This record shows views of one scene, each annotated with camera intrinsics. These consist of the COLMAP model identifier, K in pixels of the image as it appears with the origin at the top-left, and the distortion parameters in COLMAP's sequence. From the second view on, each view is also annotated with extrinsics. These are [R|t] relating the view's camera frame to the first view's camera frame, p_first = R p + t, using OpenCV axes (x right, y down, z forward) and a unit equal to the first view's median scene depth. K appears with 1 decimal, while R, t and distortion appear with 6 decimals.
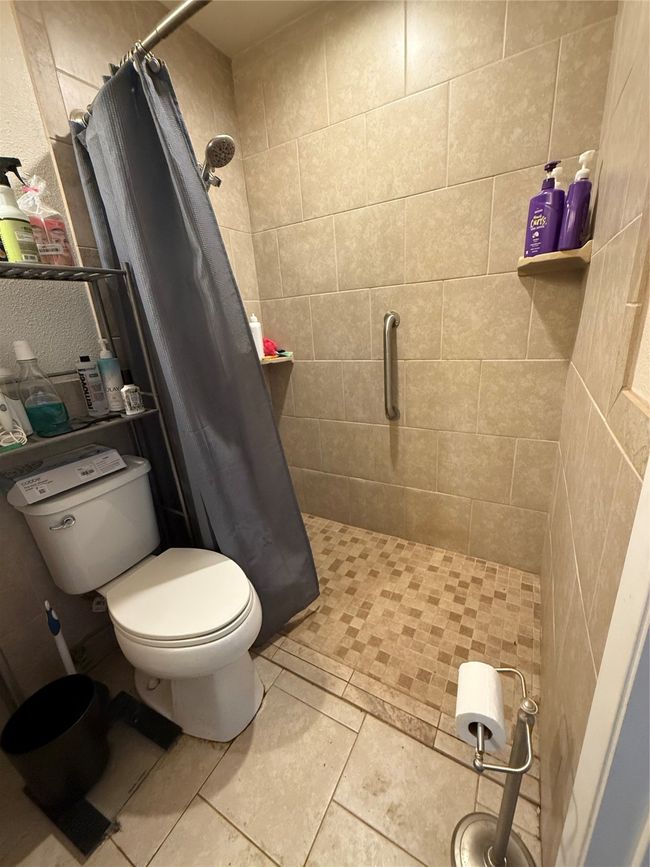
lens RADIAL K [[350.2, 0, 326.6], [0, 350.2, 432.0], [0, 0, 1]] dist [-0.001994, -0.000099]
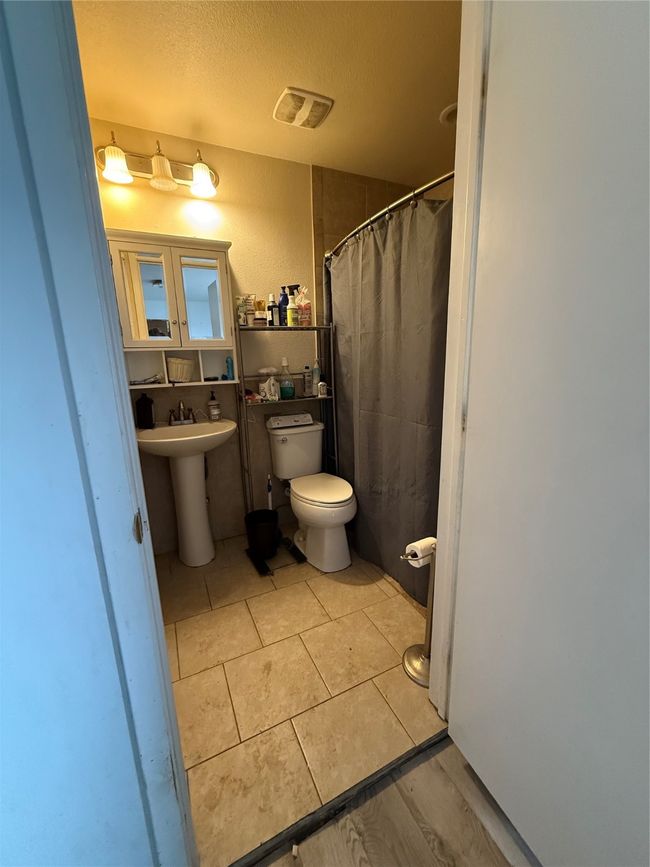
lens RADIAL K [[350.2, 0, 325.5], [0, 350.2, 432.7], [0, 0, 1]] dist [-0.001994, -0.000099]
pose [[0.822425, 0.169154, -0.543143, 0.583390], [-0.206253, 0.978469, -0.007577, 0.159288], [0.530167, 0.118256, 0.839606, -0.629264]]
